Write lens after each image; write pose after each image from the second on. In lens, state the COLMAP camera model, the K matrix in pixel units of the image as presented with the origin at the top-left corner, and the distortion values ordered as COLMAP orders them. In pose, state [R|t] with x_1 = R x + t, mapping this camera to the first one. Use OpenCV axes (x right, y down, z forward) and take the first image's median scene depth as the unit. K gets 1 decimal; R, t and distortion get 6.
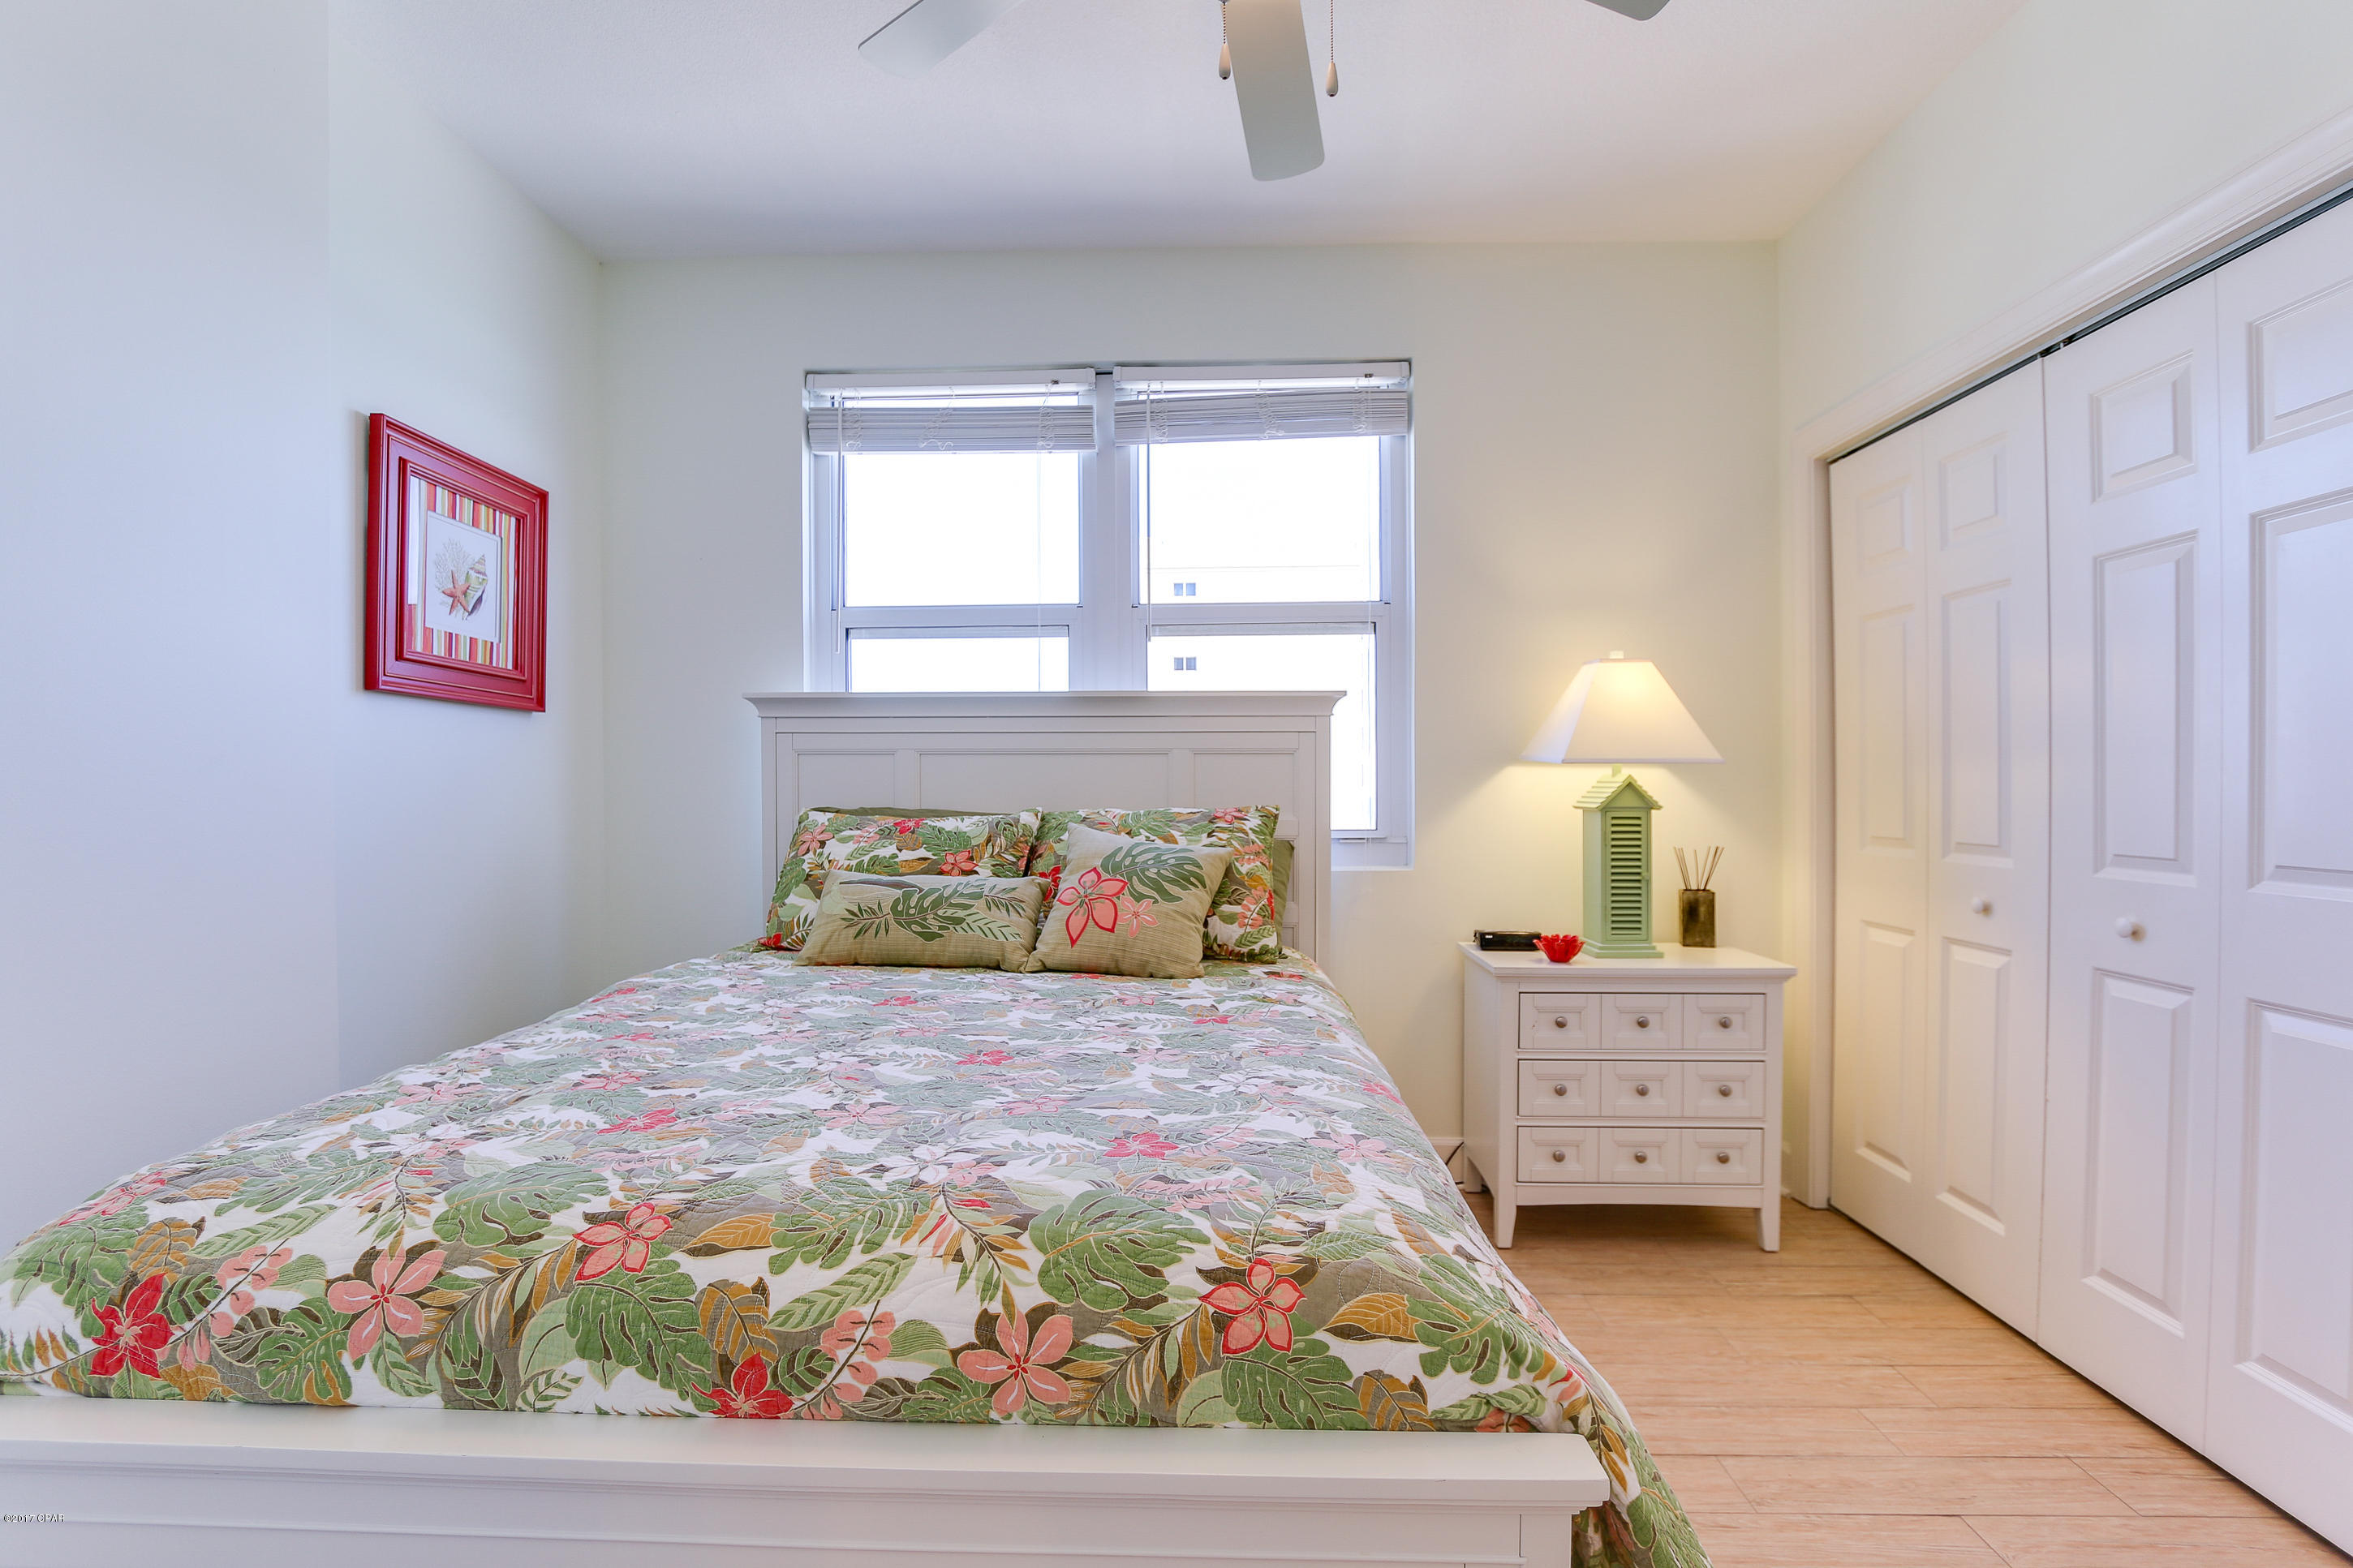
lens RADIAL K [[1099.2, 0, 1176.5], [0, 1099.2, 784.0], [0, 0, 1]] dist [-0.020032, 0.000673]
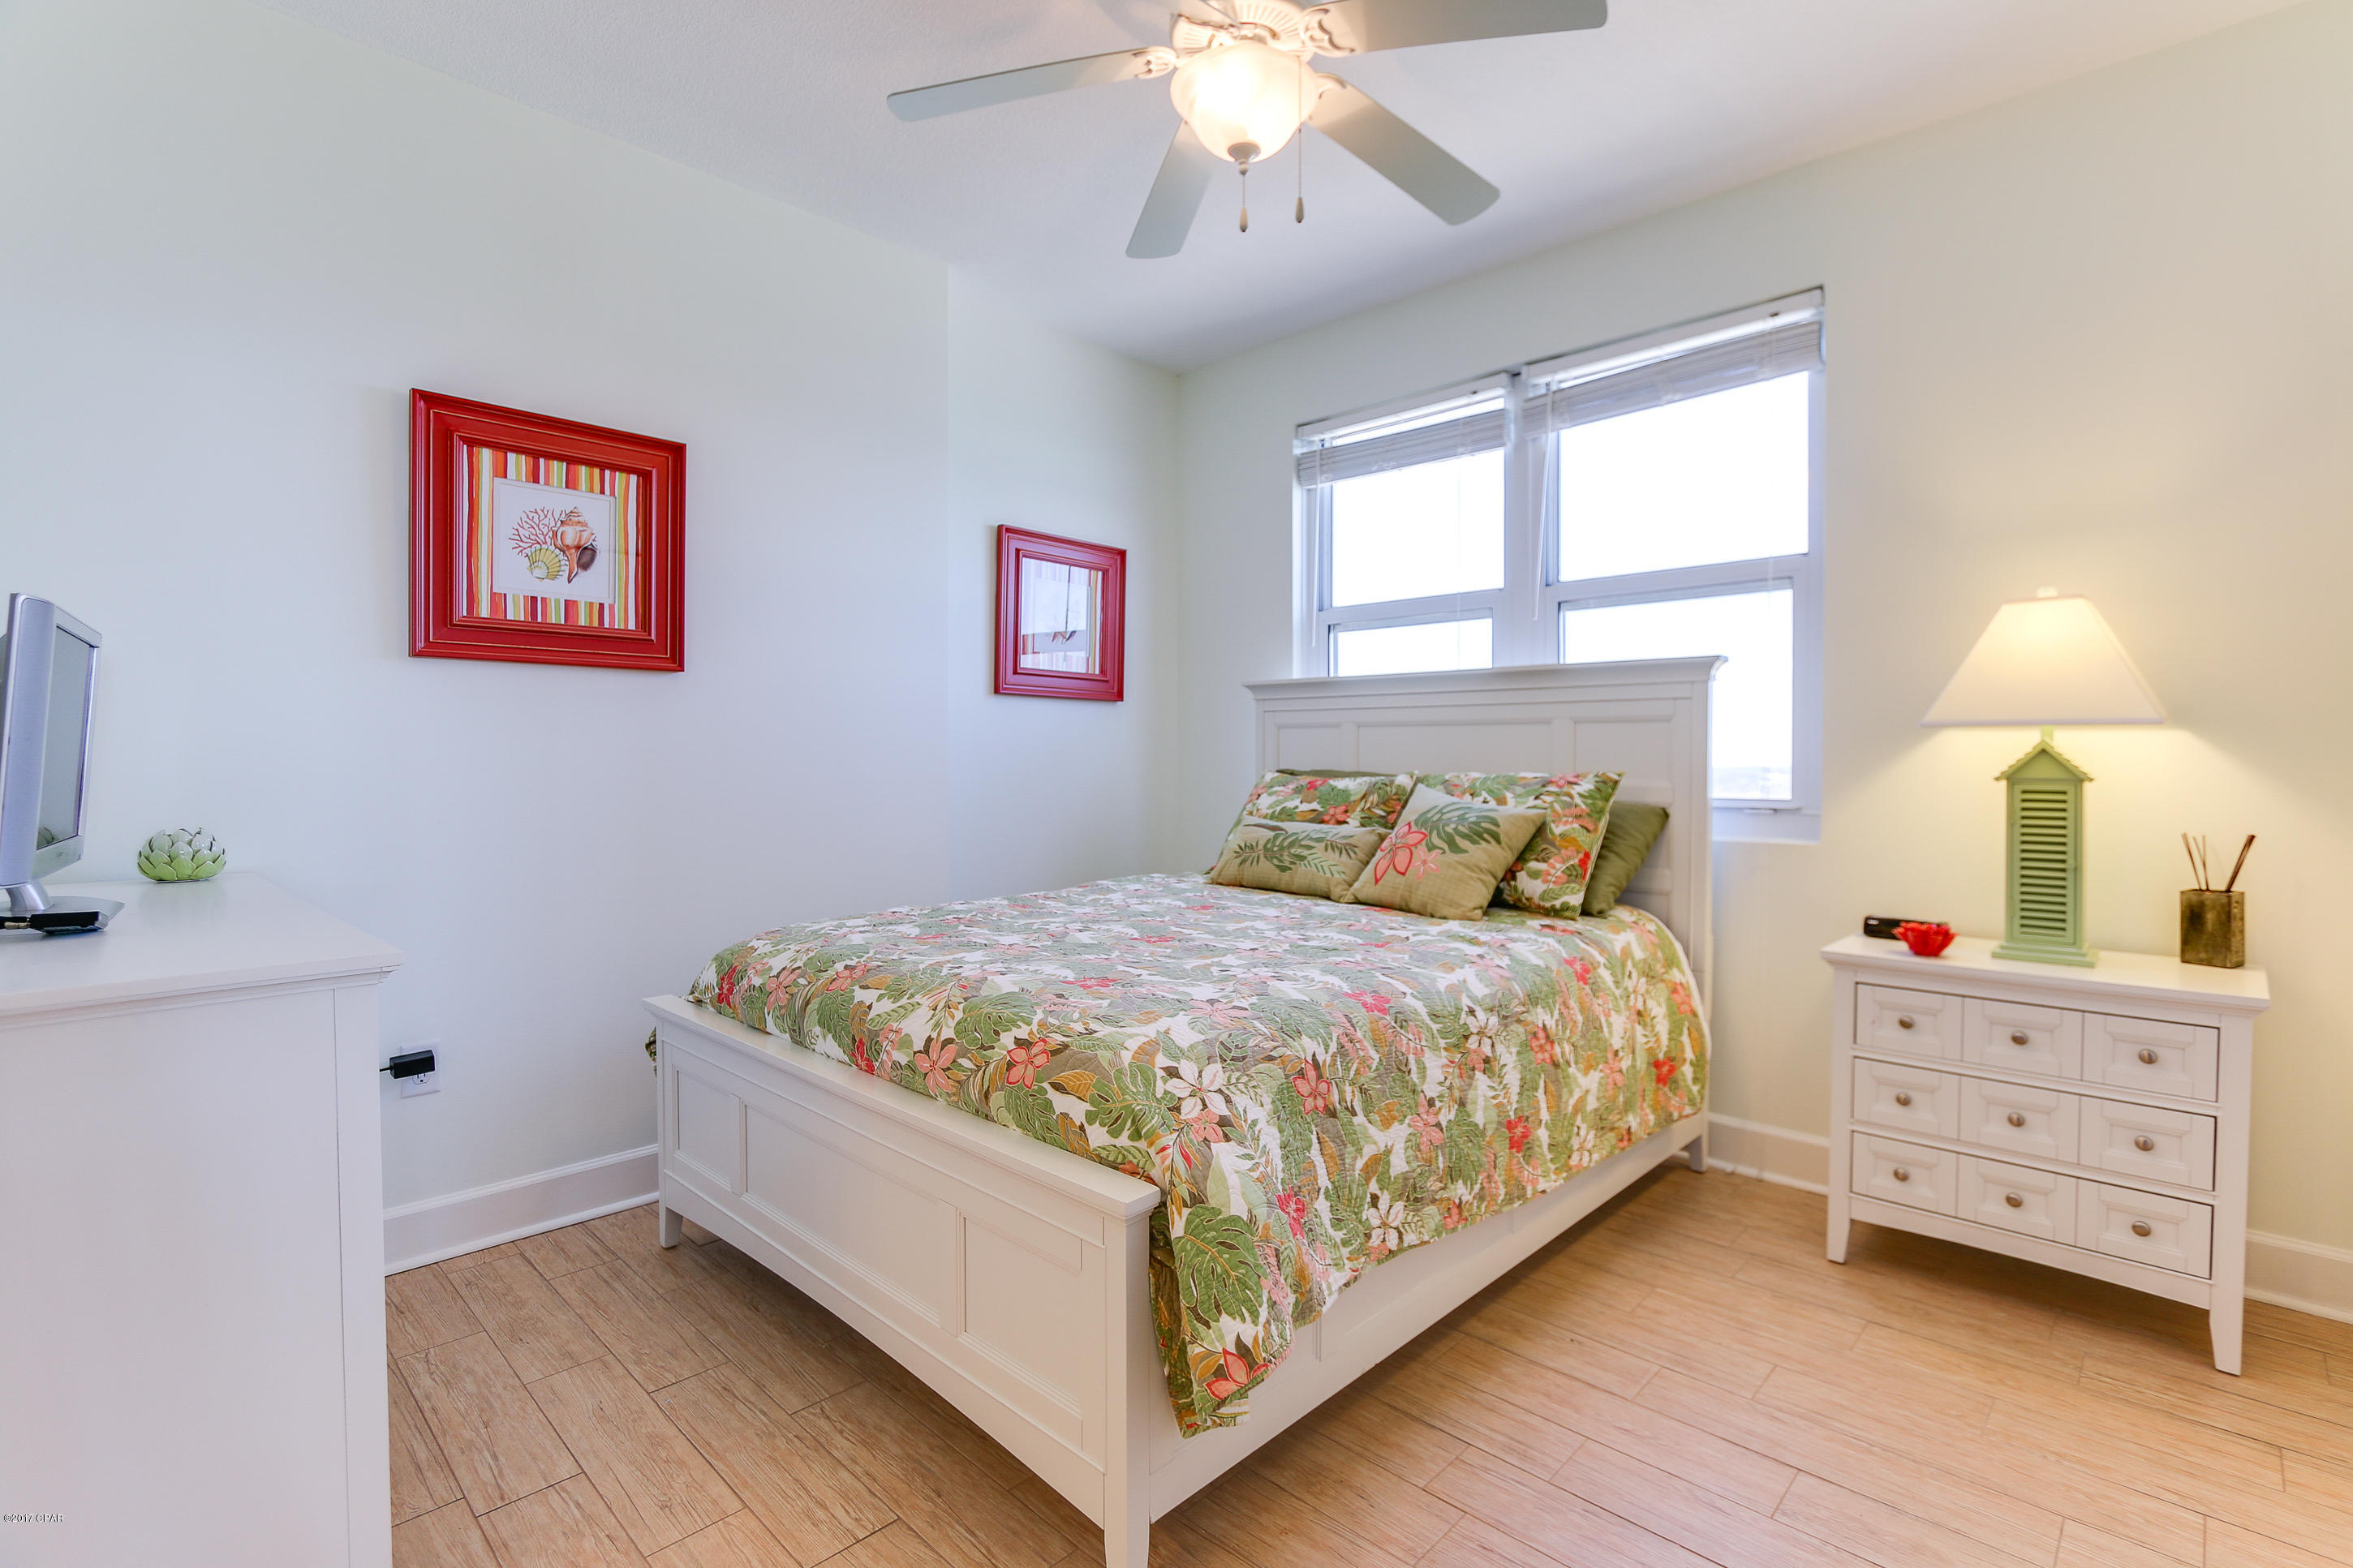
lens RADIAL K [[1081.3, 0, 1176.4], [0, 1081.3, 749.6], [0, 0, 1]] dist [-0.016882, 0.001104]
pose [[0.742661, -0.001117, -0.669667, 0.489274], [0.000327, 0.999999, -0.001306, 0.000121], [0.669668, 0.000751, 0.742661, -0.027897]]
